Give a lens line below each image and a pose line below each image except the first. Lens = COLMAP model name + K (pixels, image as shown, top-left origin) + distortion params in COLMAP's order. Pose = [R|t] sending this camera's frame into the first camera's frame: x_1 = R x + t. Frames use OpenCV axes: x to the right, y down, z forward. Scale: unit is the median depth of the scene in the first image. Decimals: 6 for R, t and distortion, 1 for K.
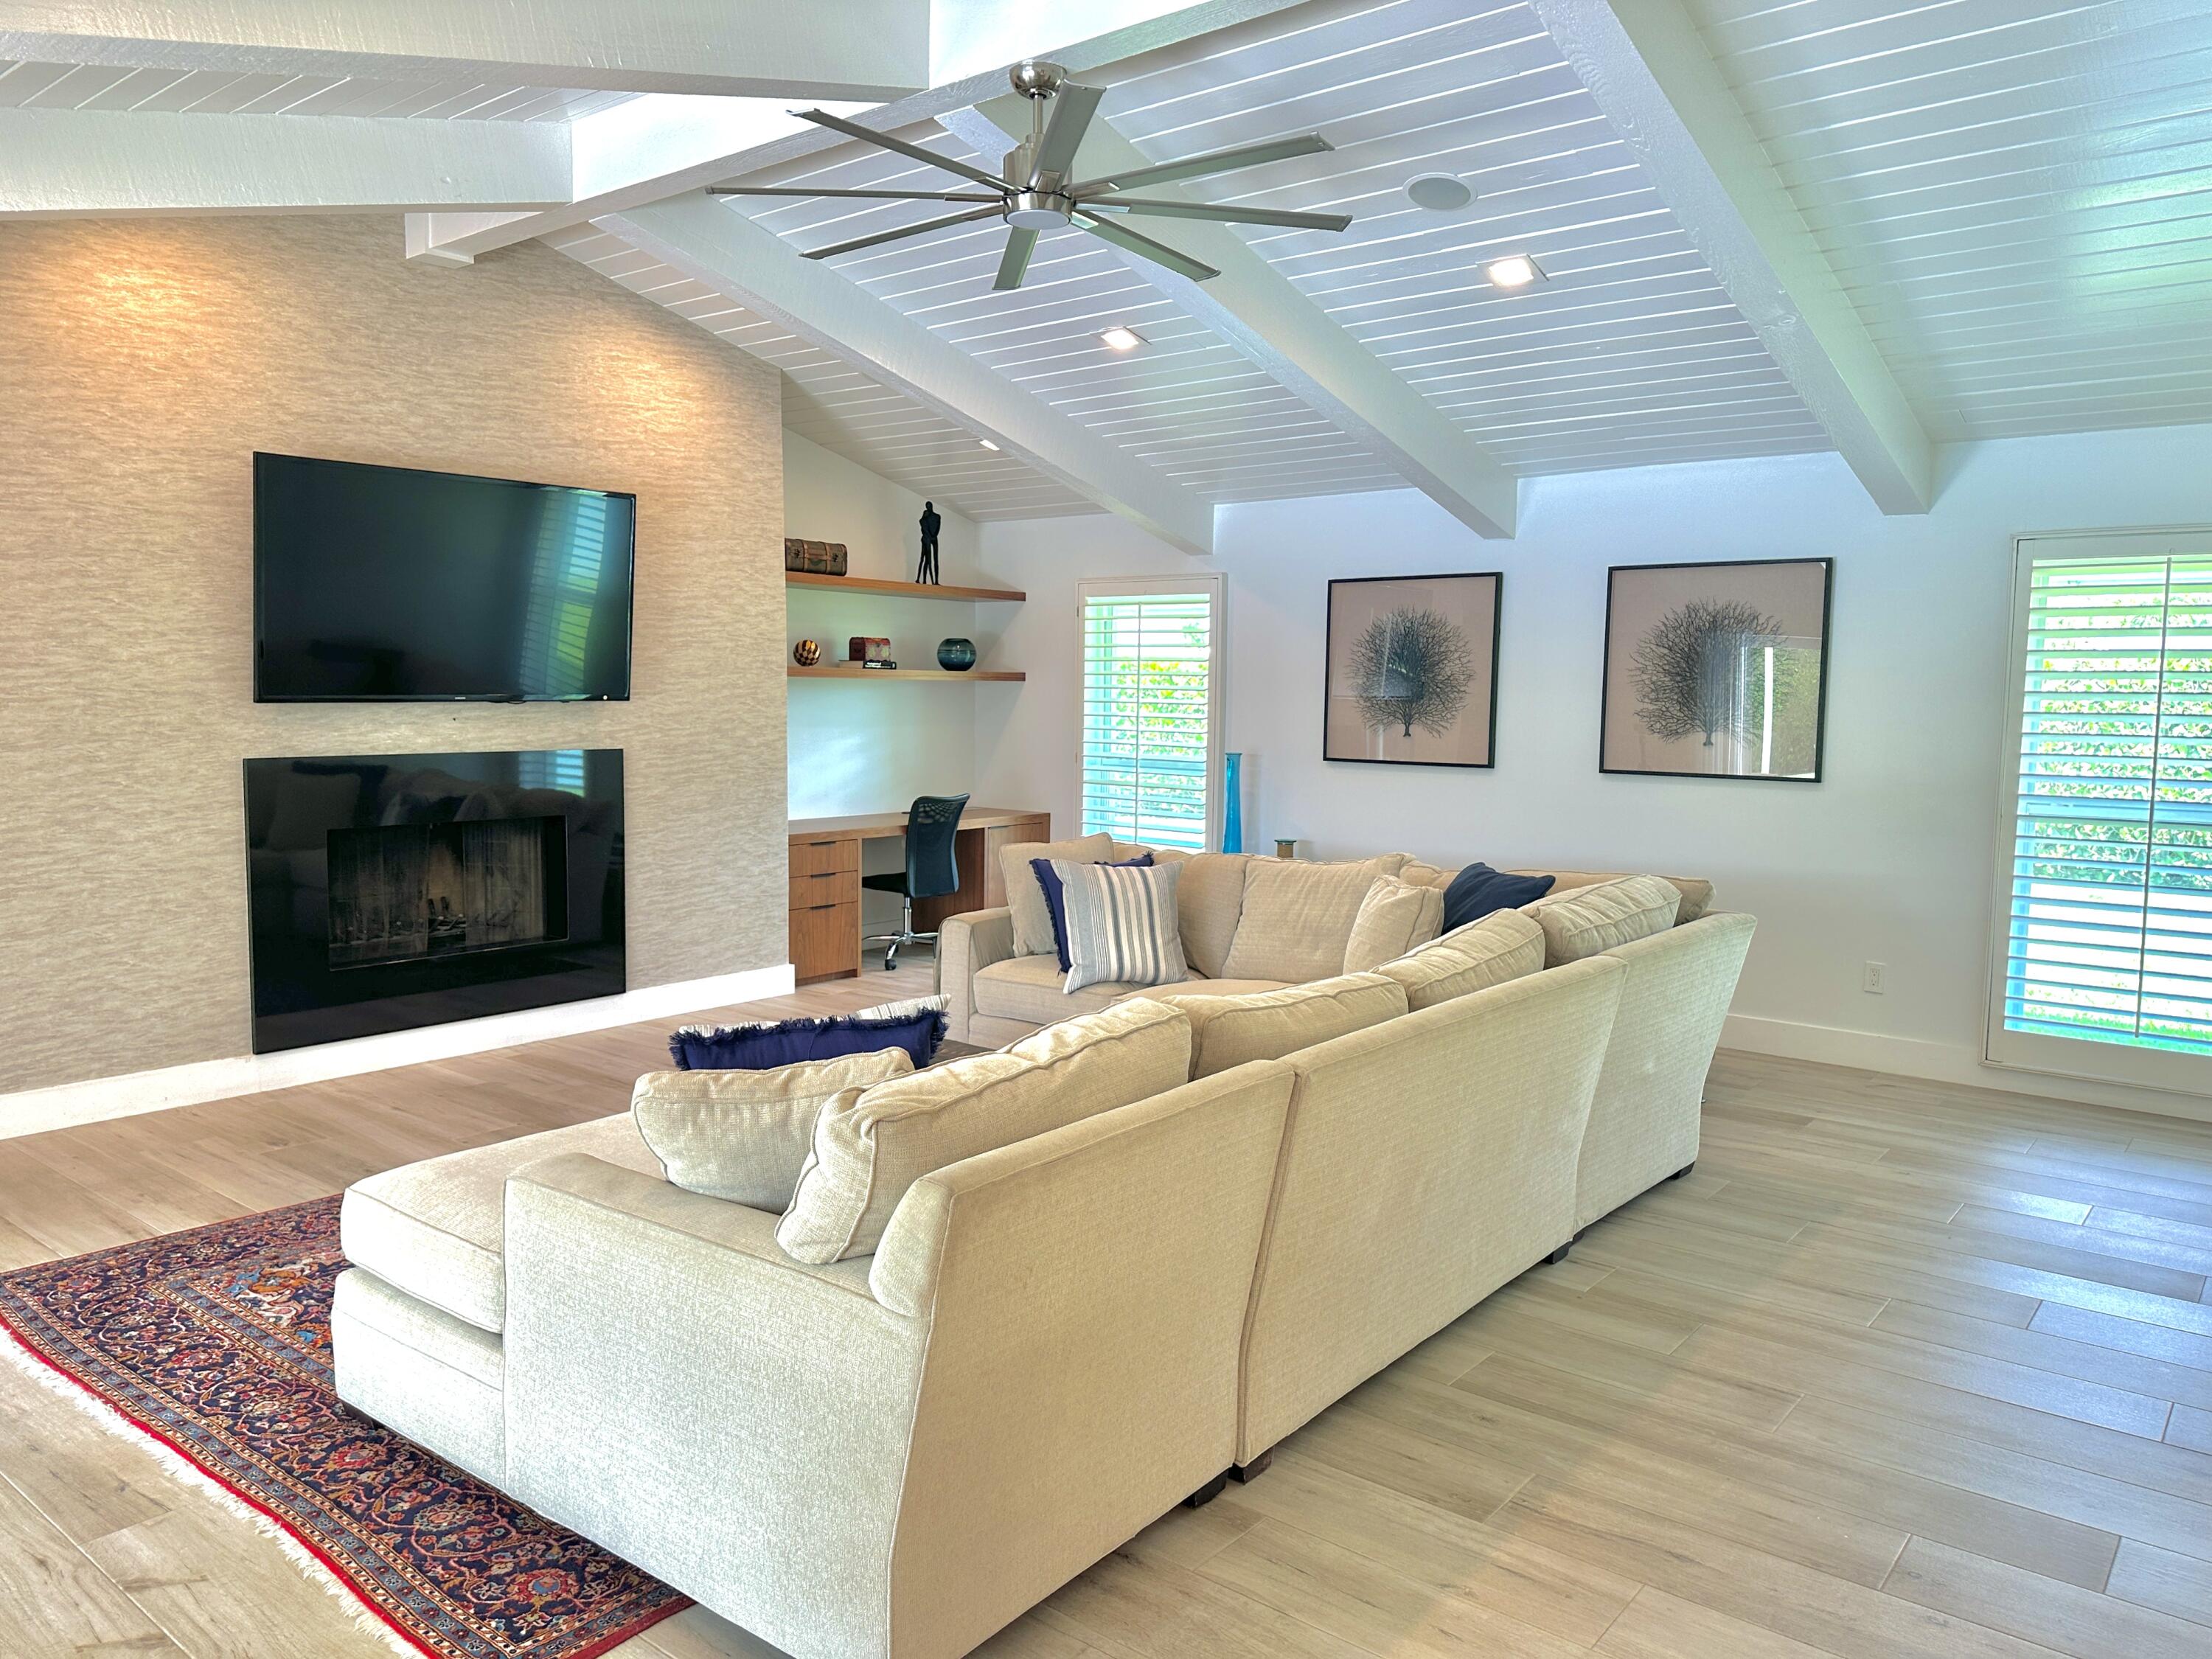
lens RADIAL K [[1554.6, 0, 1100.3], [0, 1554.6, 808.8], [0, 0, 1]] dist [0.000172, -0.005146]
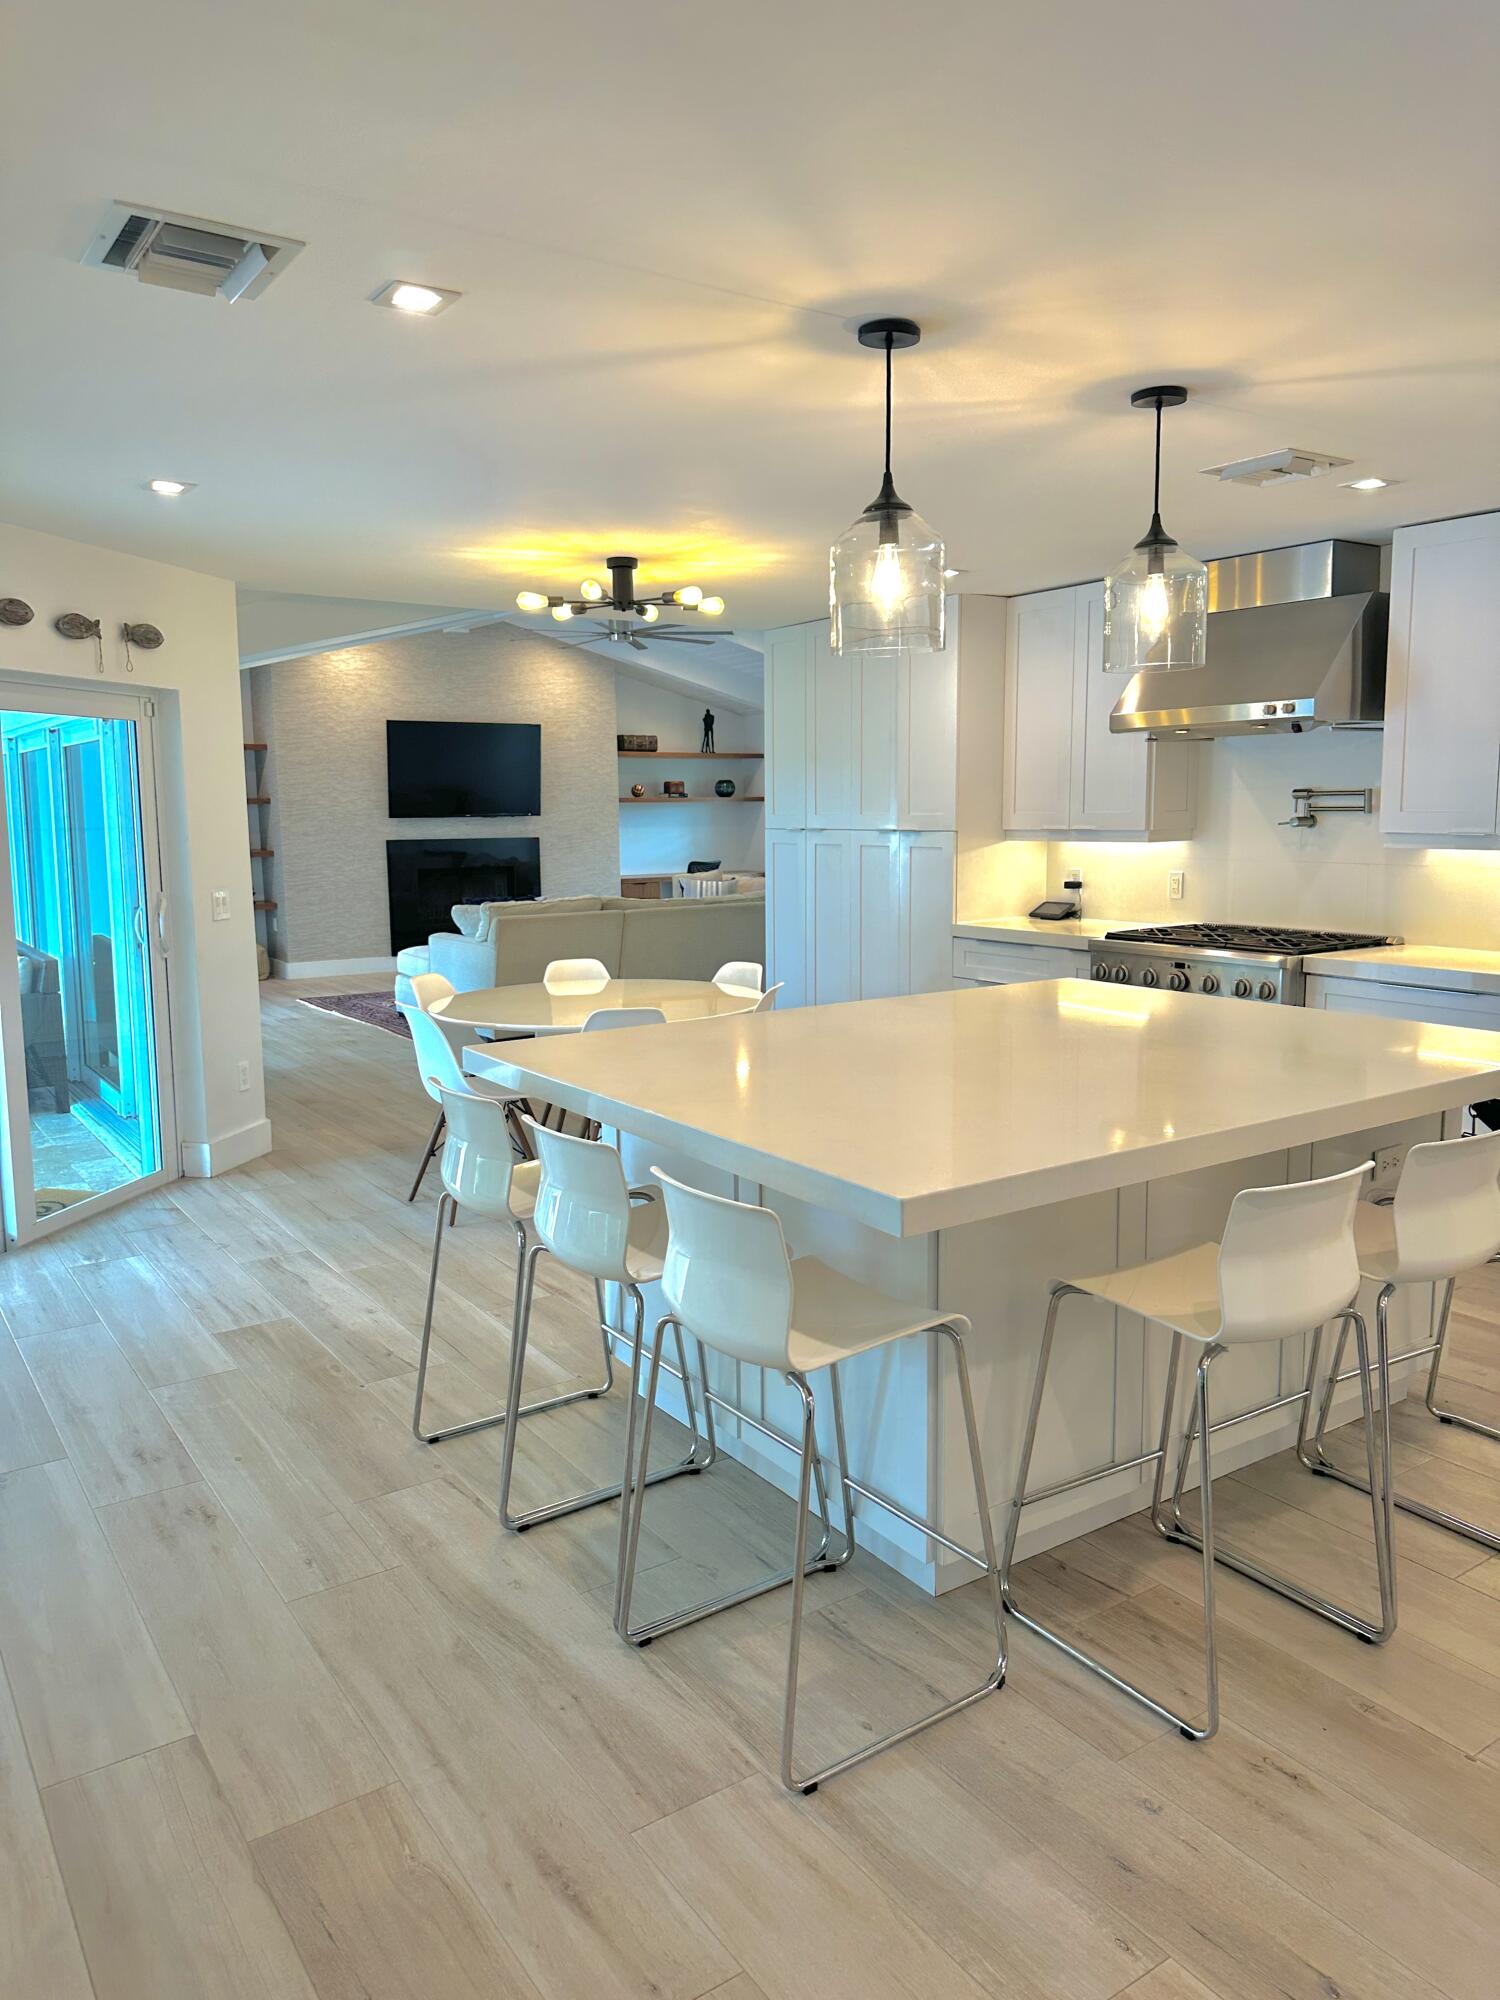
lens RADIAL K [[1405.6, 0, 757.8], [0, 1405.6, 1013.0], [0, 0, 1]] dist [0.000172, -0.005146]
pose [[0.961514, 0.032729, -0.272799, 0.548723], [-0.010728, 0.996595, 0.081754, 0.045246], [0.274546, -0.075681, 0.958591, -0.866735]]
